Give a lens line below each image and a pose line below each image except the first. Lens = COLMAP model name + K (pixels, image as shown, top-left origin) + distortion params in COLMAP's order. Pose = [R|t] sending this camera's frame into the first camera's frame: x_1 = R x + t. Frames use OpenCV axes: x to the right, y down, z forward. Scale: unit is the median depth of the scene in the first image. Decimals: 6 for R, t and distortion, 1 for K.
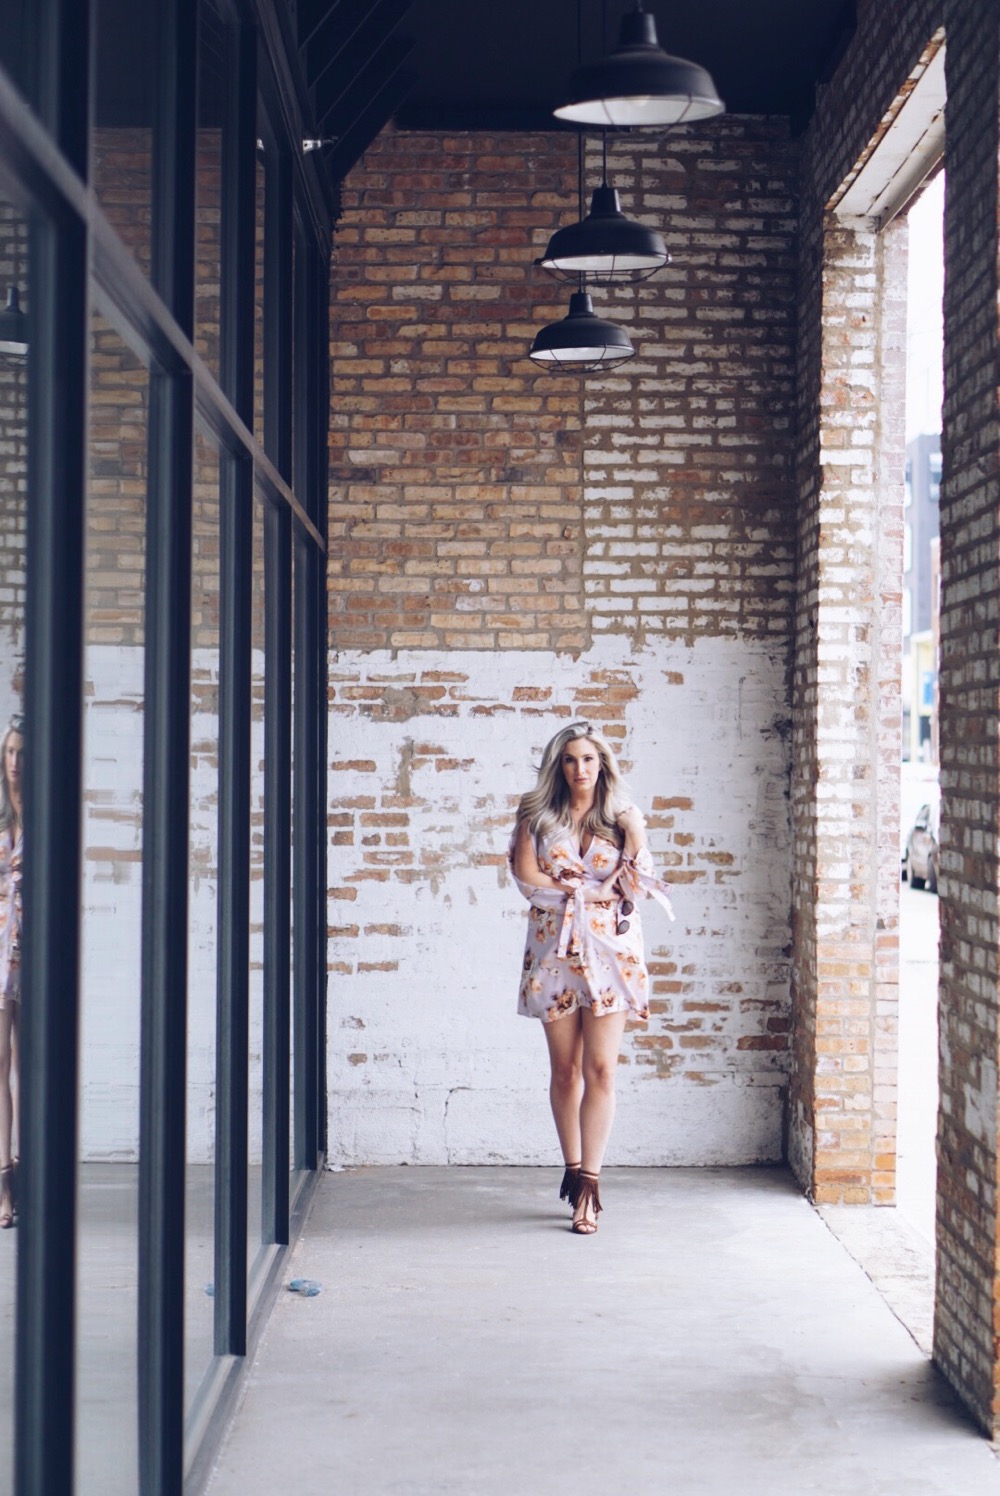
lens RADIAL K [[3025.3, 0, 509.8], [0, 3025.3, 754.4], [0, 0, 1]] dist [0.060426, 0.000000]
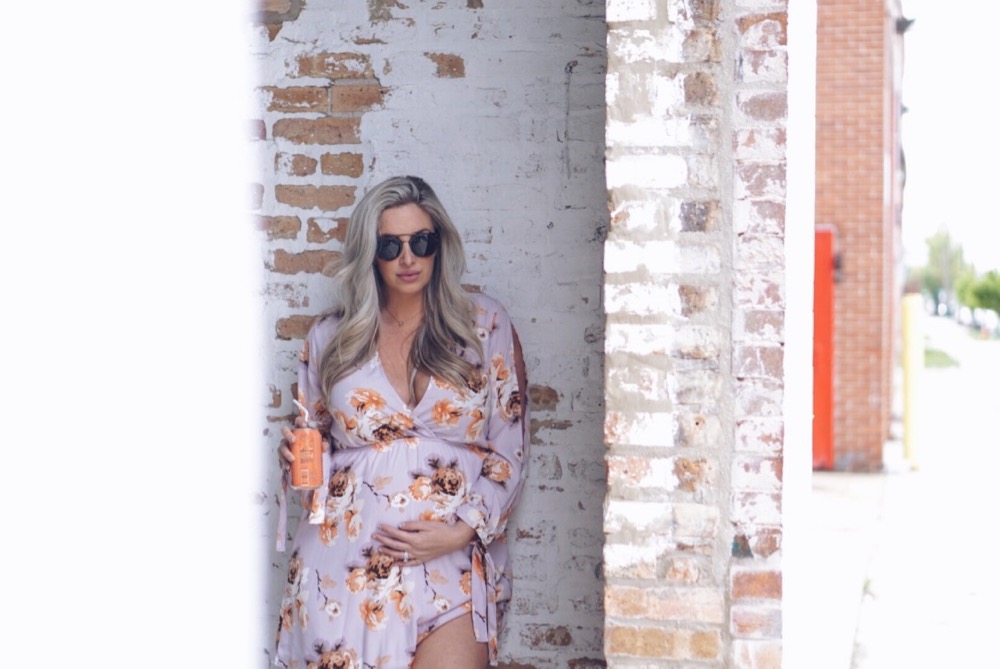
lens RADIAL K [[2022.3, 0, 566.0], [0, 2022.3, 327.2], [0, 0, 1]] dist [0.060426, 0.000000]
pose [[0.983530, -0.000018, -0.180746, 0.141163], [0.001689, 0.999957, 0.009092, 0.018575], [0.180738, -0.009247, 0.983488, 0.645508]]
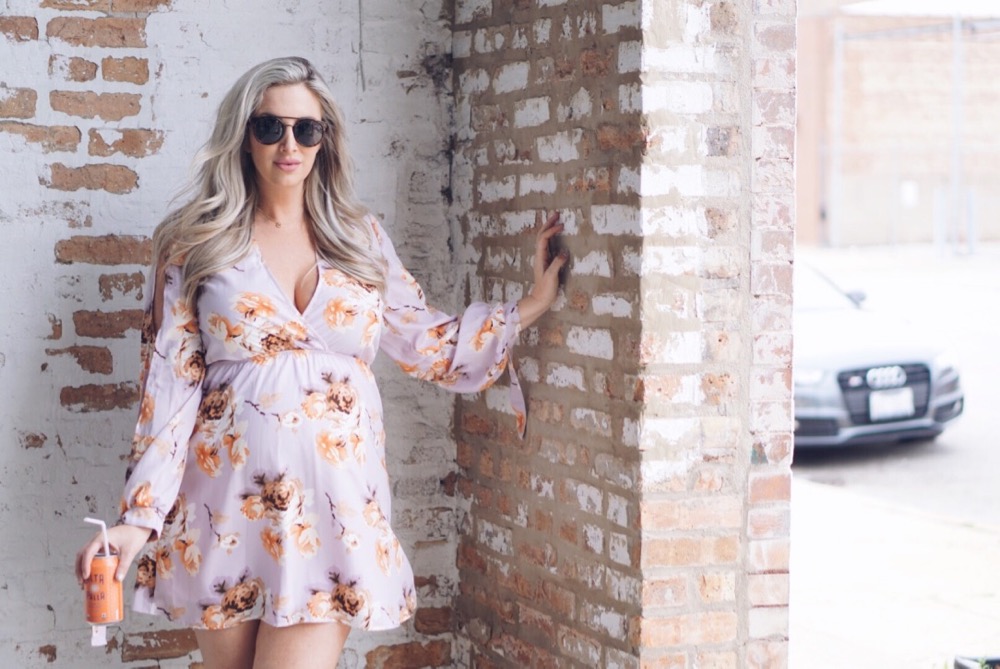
lens RADIAL K [[2022.3, 0, 431.5], [0, 2022.3, 318.1], [0, 0, 1]] dist [0.060426, 0.000000]
pose [[0.932593, -0.030884, 0.359606, -0.040200], [0.007278, 0.997739, 0.066814, 0.011240], [-0.360857, -0.059693, 0.930709, 0.666879]]
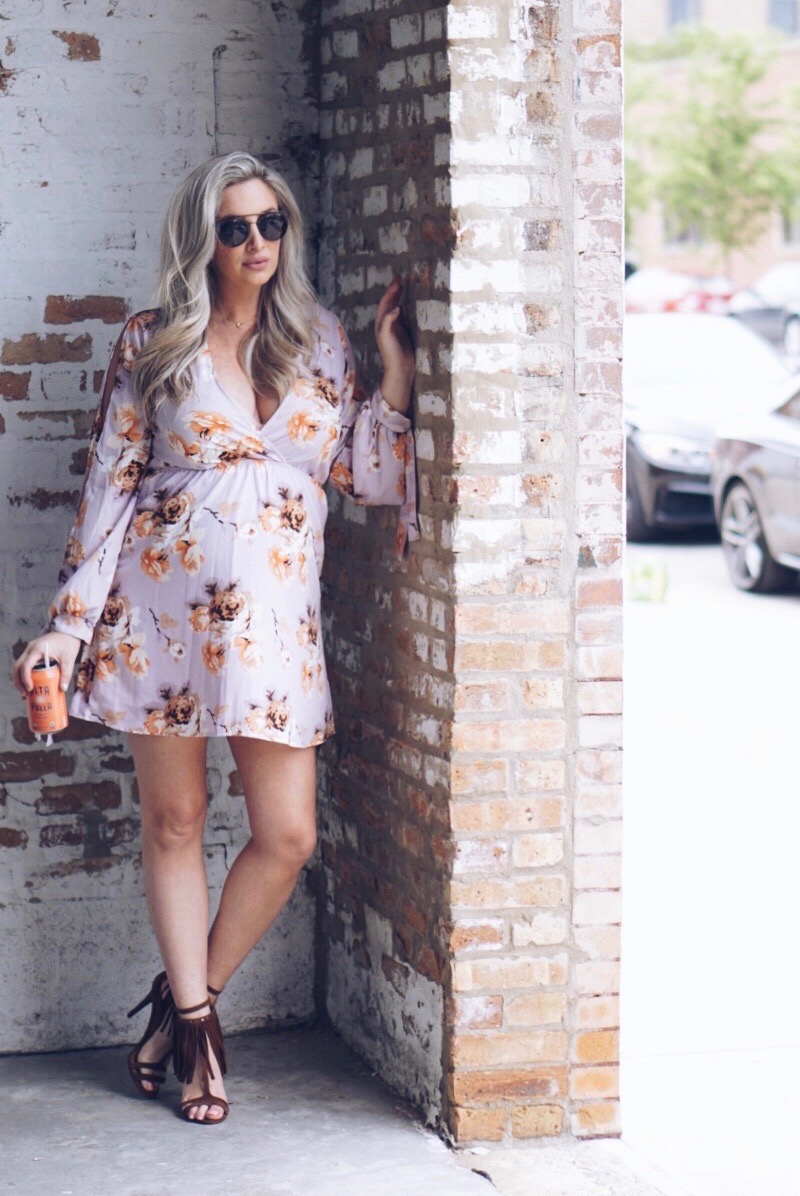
lens RADIAL K [[3182.8, 0, 463.1], [0, 3182.8, 556.5], [0, 0, 1]] dist [0.026728, 0.000000]
pose [[0.957637, -0.043624, 0.284654, -0.034778], [0.015483, 0.994829, 0.100374, 0.005339], [-0.287561, -0.091714, 0.953361, 0.494659]]
